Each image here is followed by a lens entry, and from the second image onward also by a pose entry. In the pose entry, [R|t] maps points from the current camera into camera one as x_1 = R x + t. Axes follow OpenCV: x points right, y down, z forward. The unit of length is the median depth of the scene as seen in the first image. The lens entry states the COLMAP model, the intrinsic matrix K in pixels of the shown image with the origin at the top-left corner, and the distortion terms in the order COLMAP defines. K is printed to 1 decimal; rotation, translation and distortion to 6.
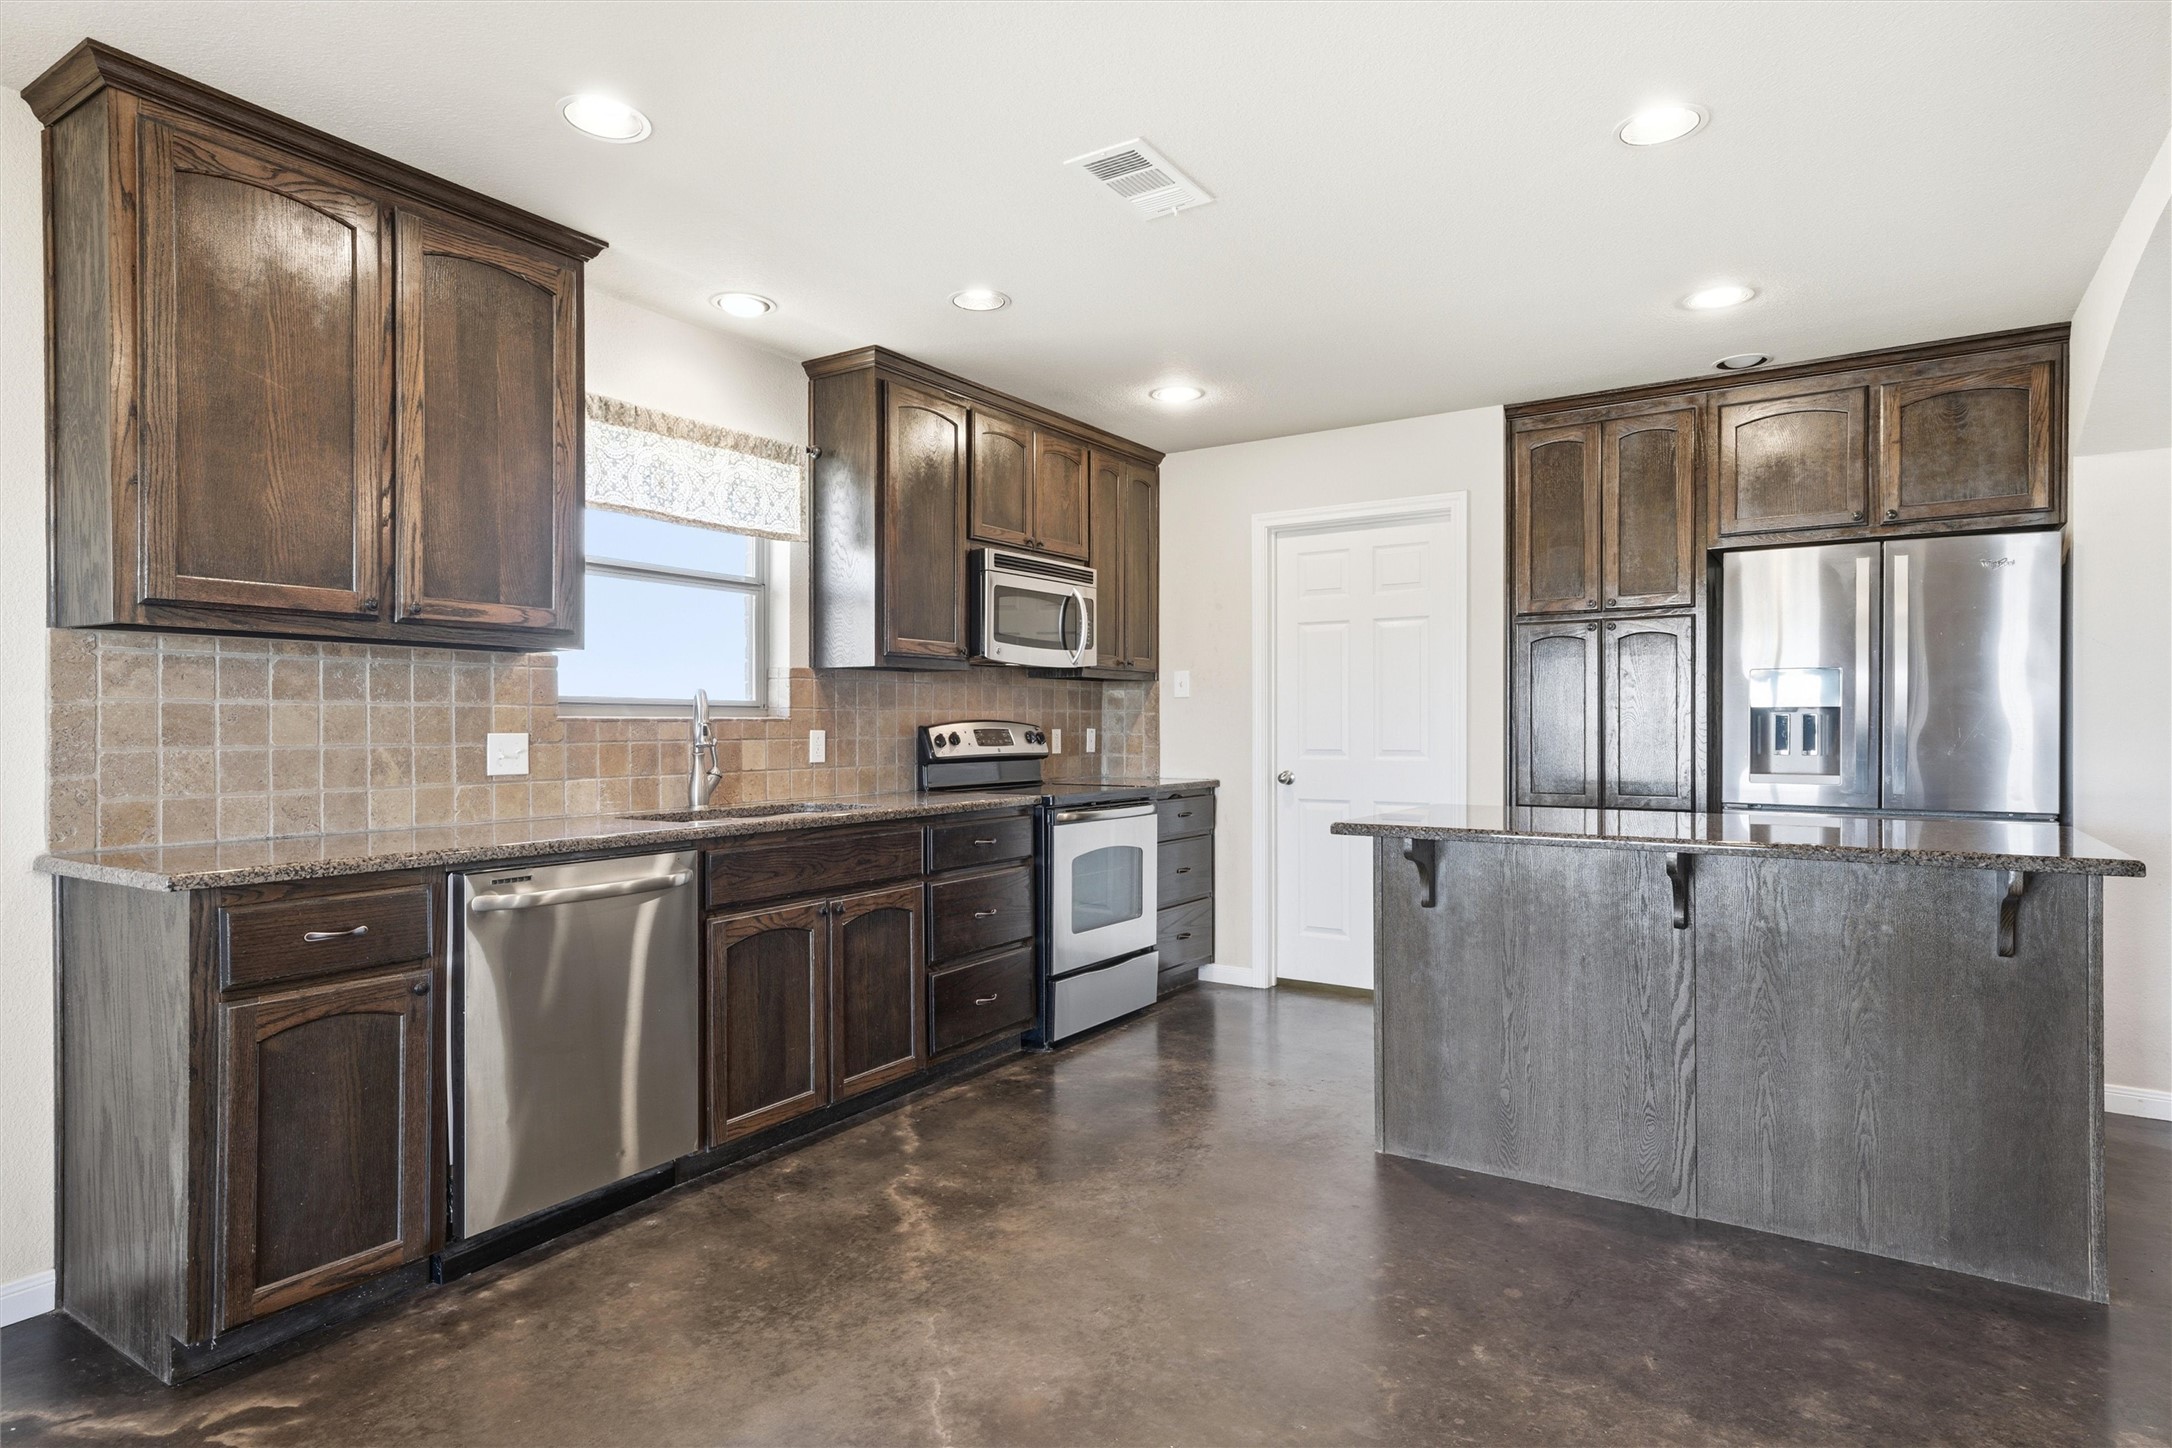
lens RADIAL K [[1176.1, 0, 1086.0], [0, 1176.1, 724.0], [0, 0, 1]] dist [0.009176, -0.000001]
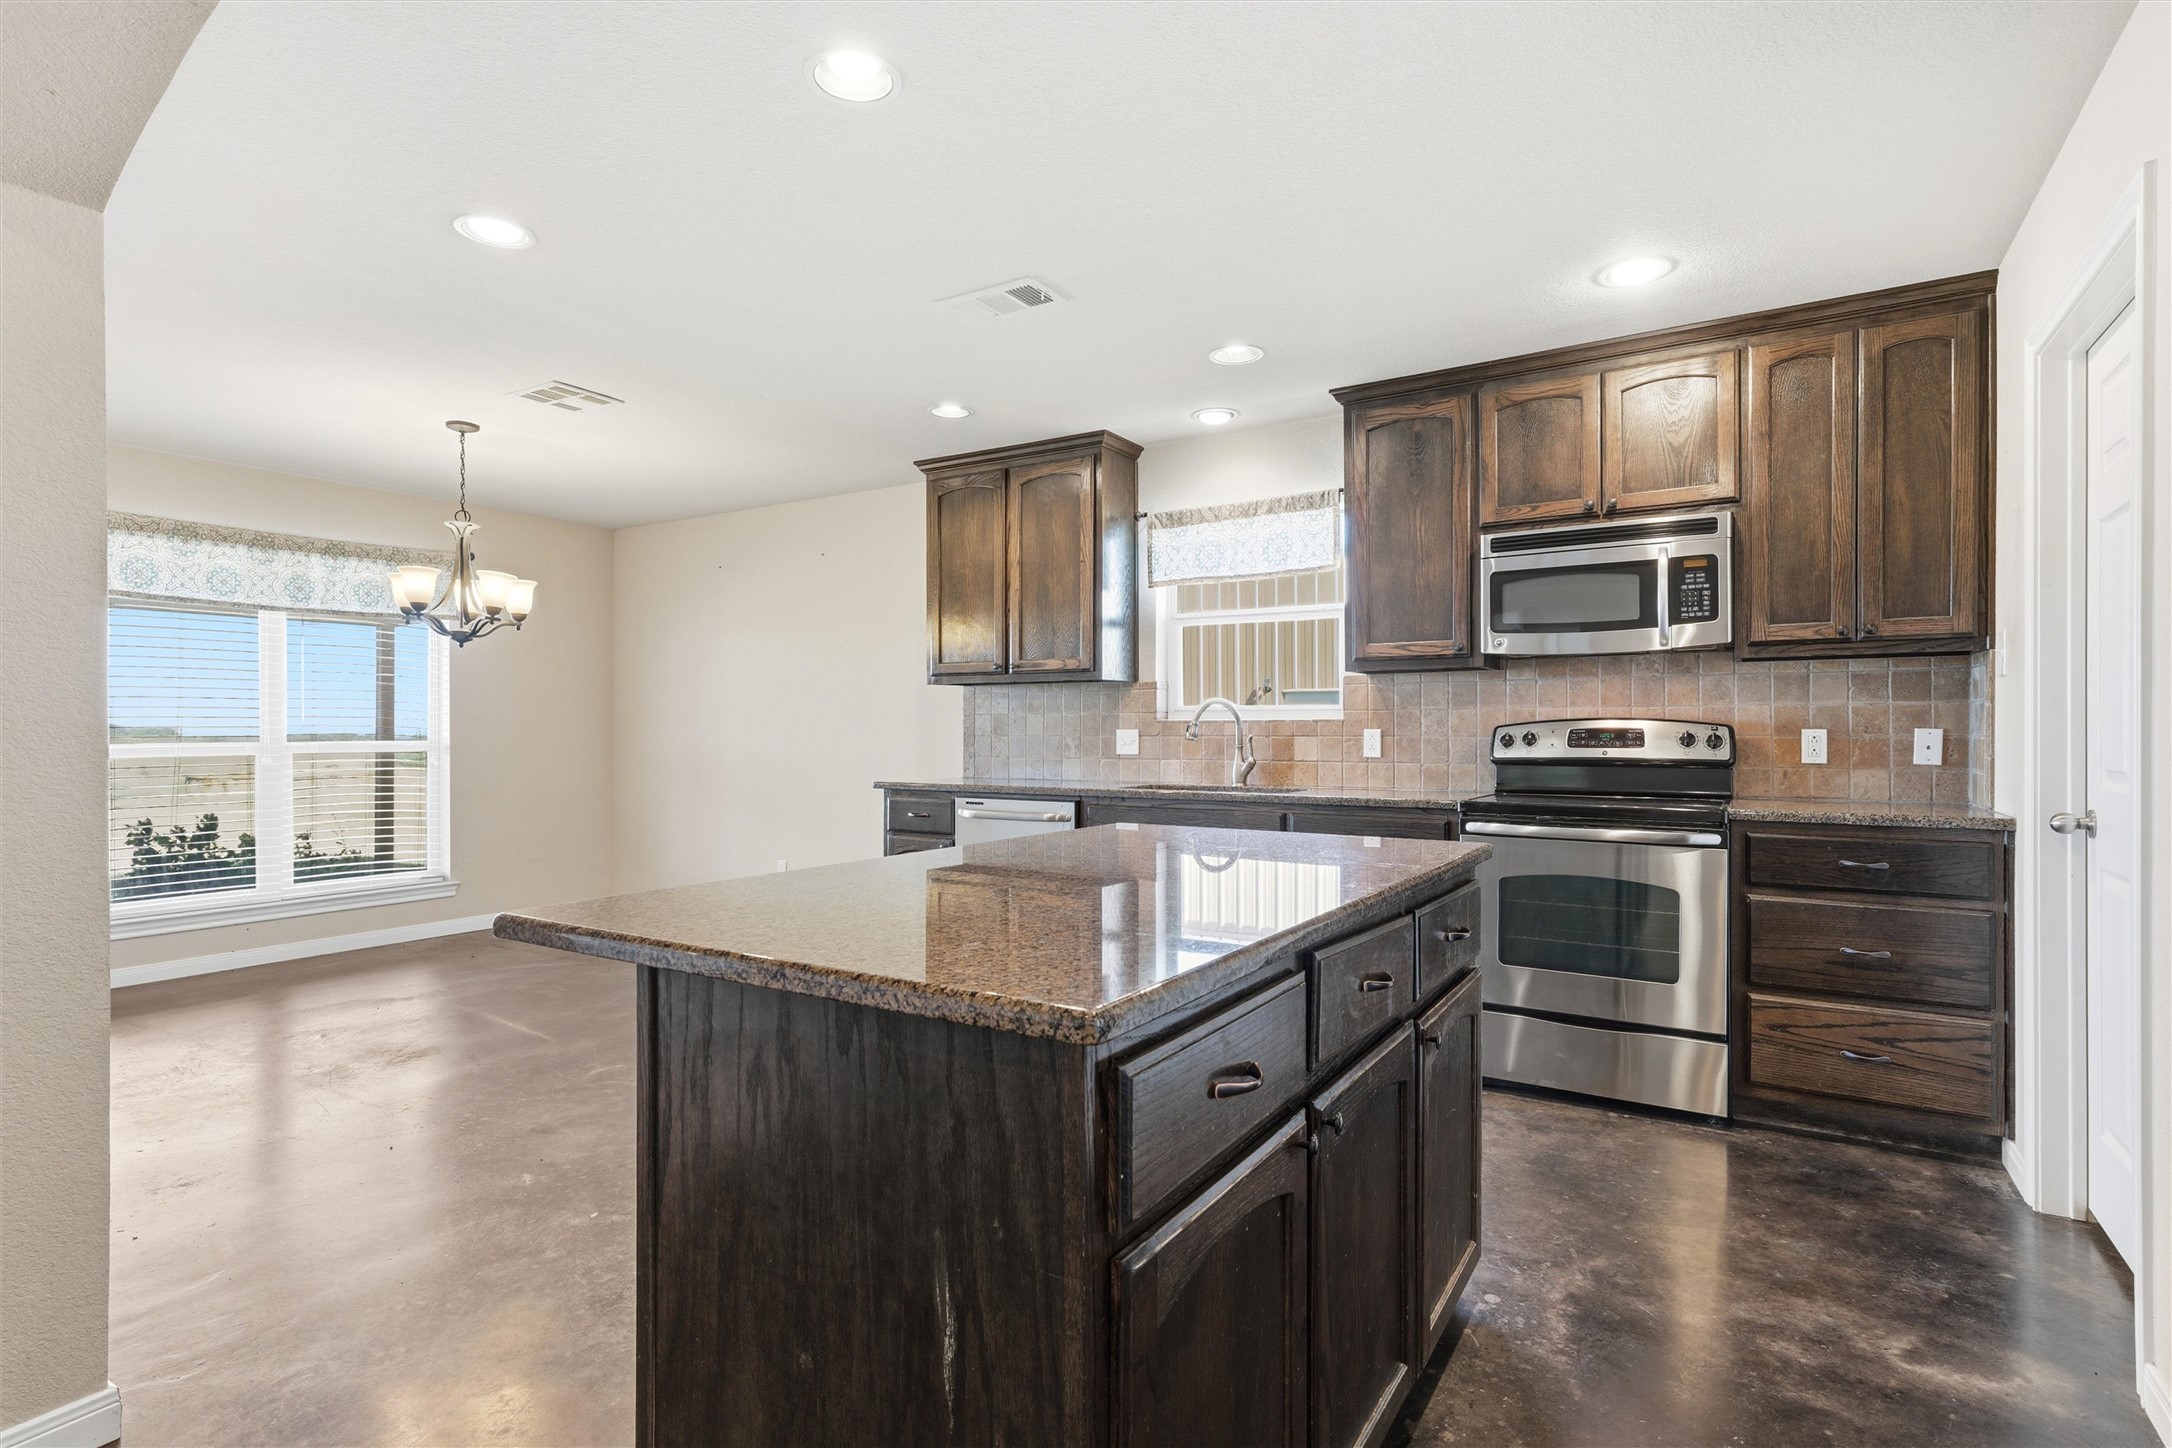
lens RADIAL K [[1076.9, 0, 1086.8], [0, 1076.9, 726.6], [0, 0, 1]] dist [0.003256, 0.001212]
pose [[0.025474, 0.000091, -0.999675, 0.896876], [0.002626, 0.999997, 0.000158, 0.002395], [0.999672, -0.002629, 0.025474, 0.773859]]
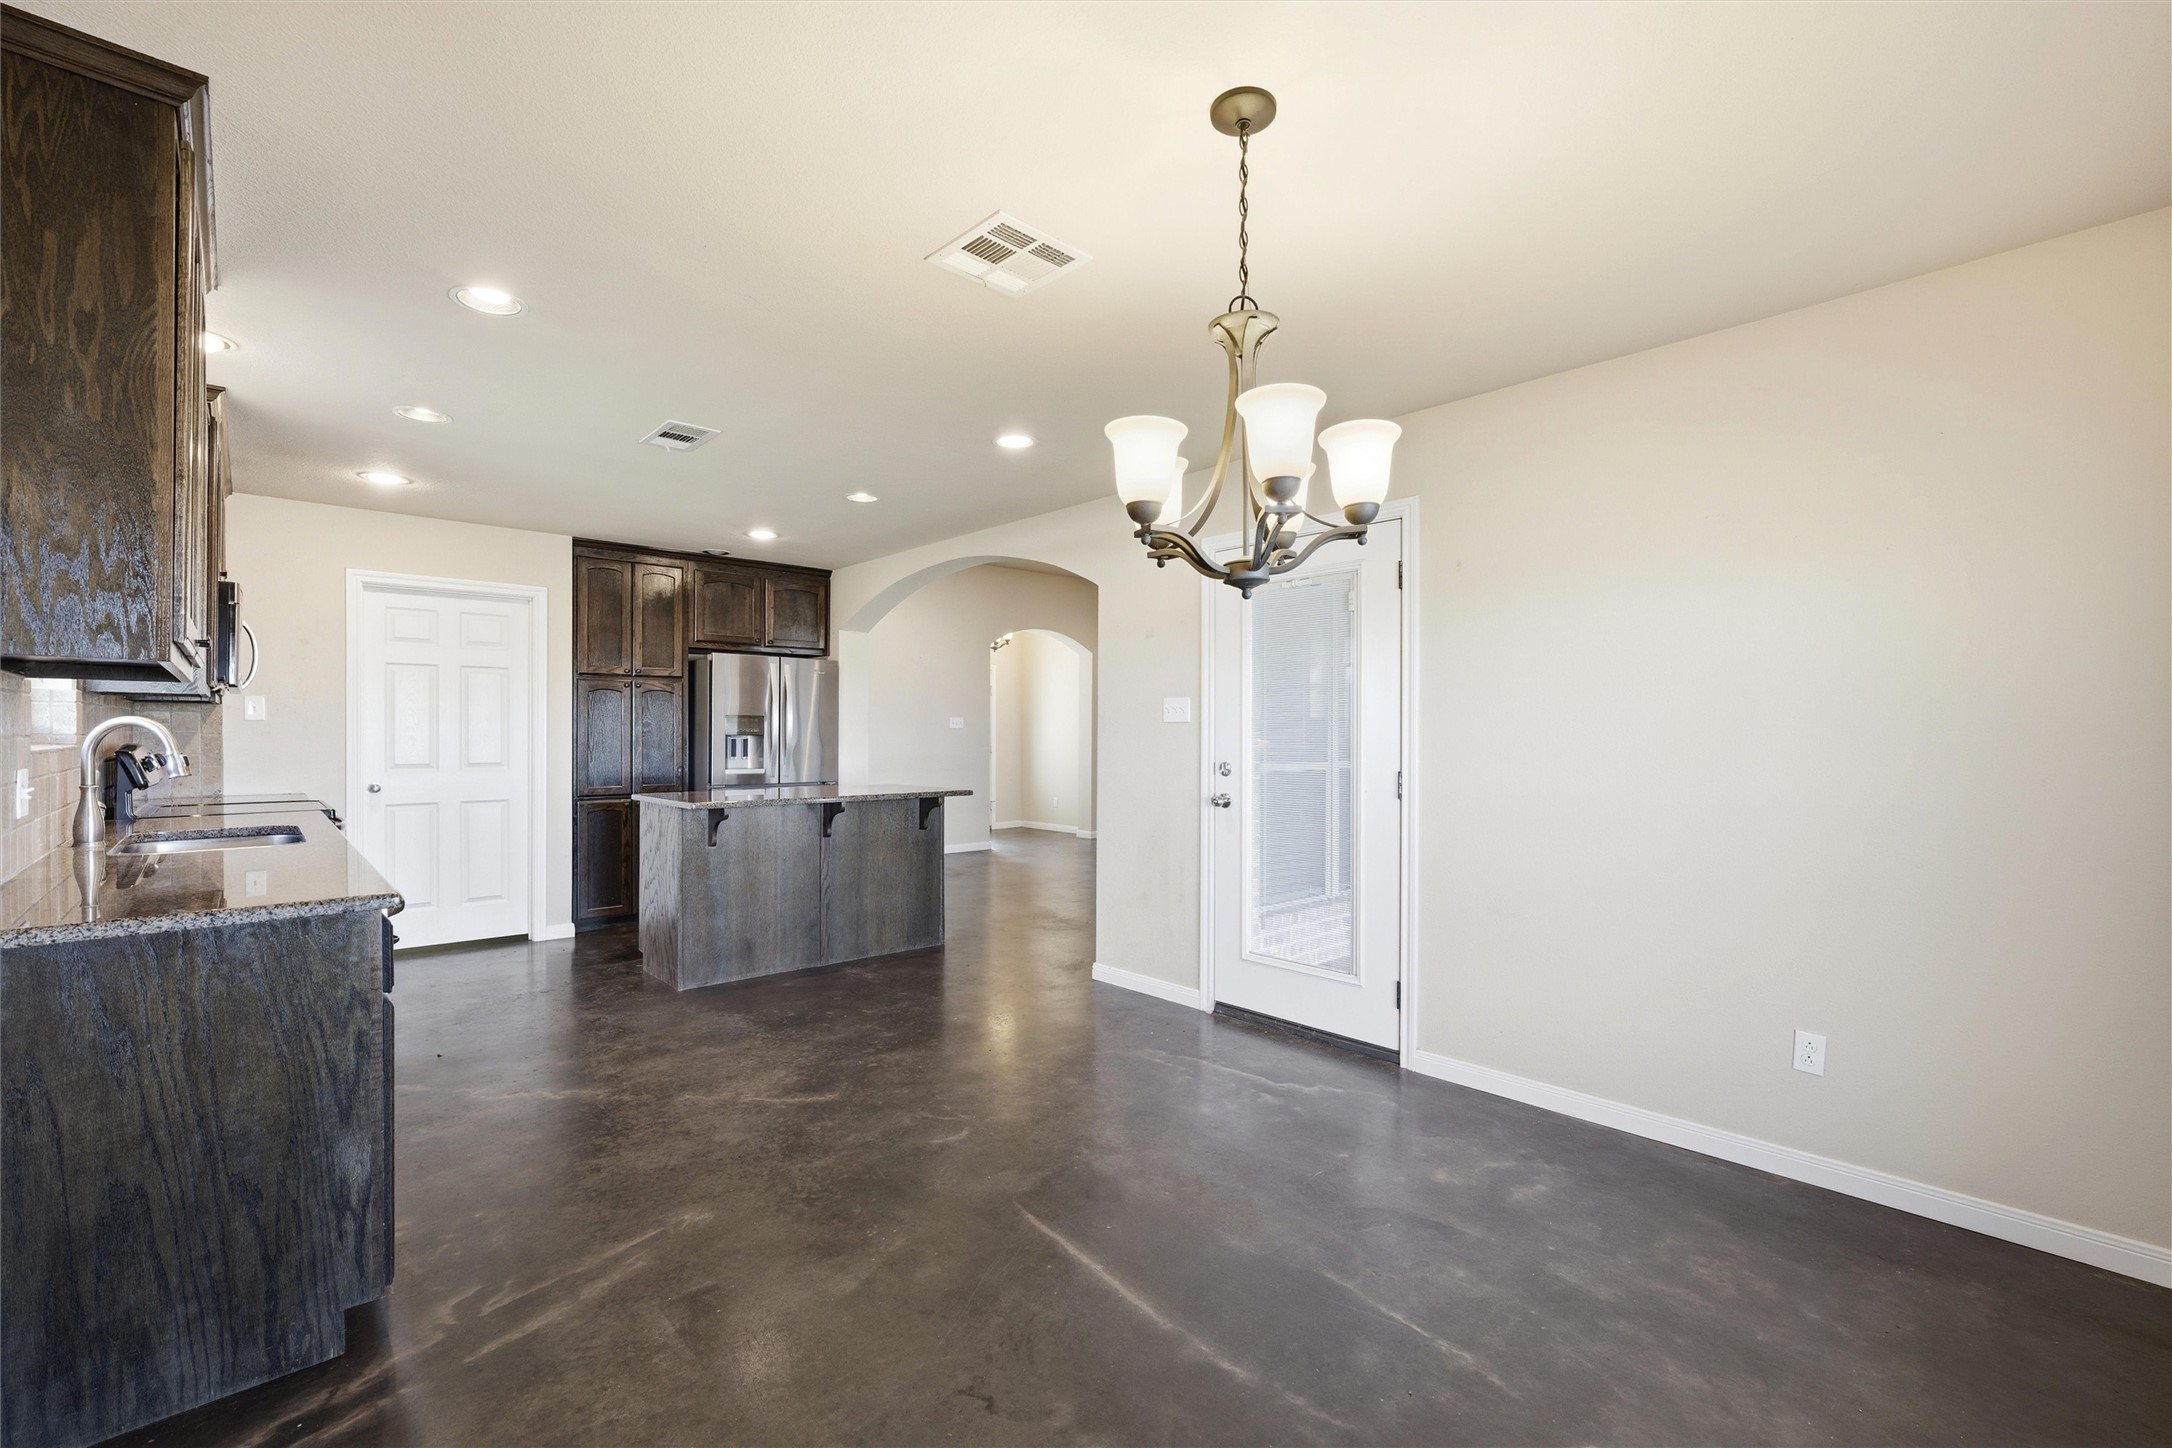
lens RADIAL K [[934.0, 0, 1086.0], [0, 934.0, 724.0], [0, 0, 1]] dist [-0.000566, -0.000026]
pose [[0.249303, 0.012080, 0.968350, -0.821846], [-0.002857, 0.999927, -0.011738, -0.016909], [-0.968421, 0.000160, 0.249319, 0.057965]]
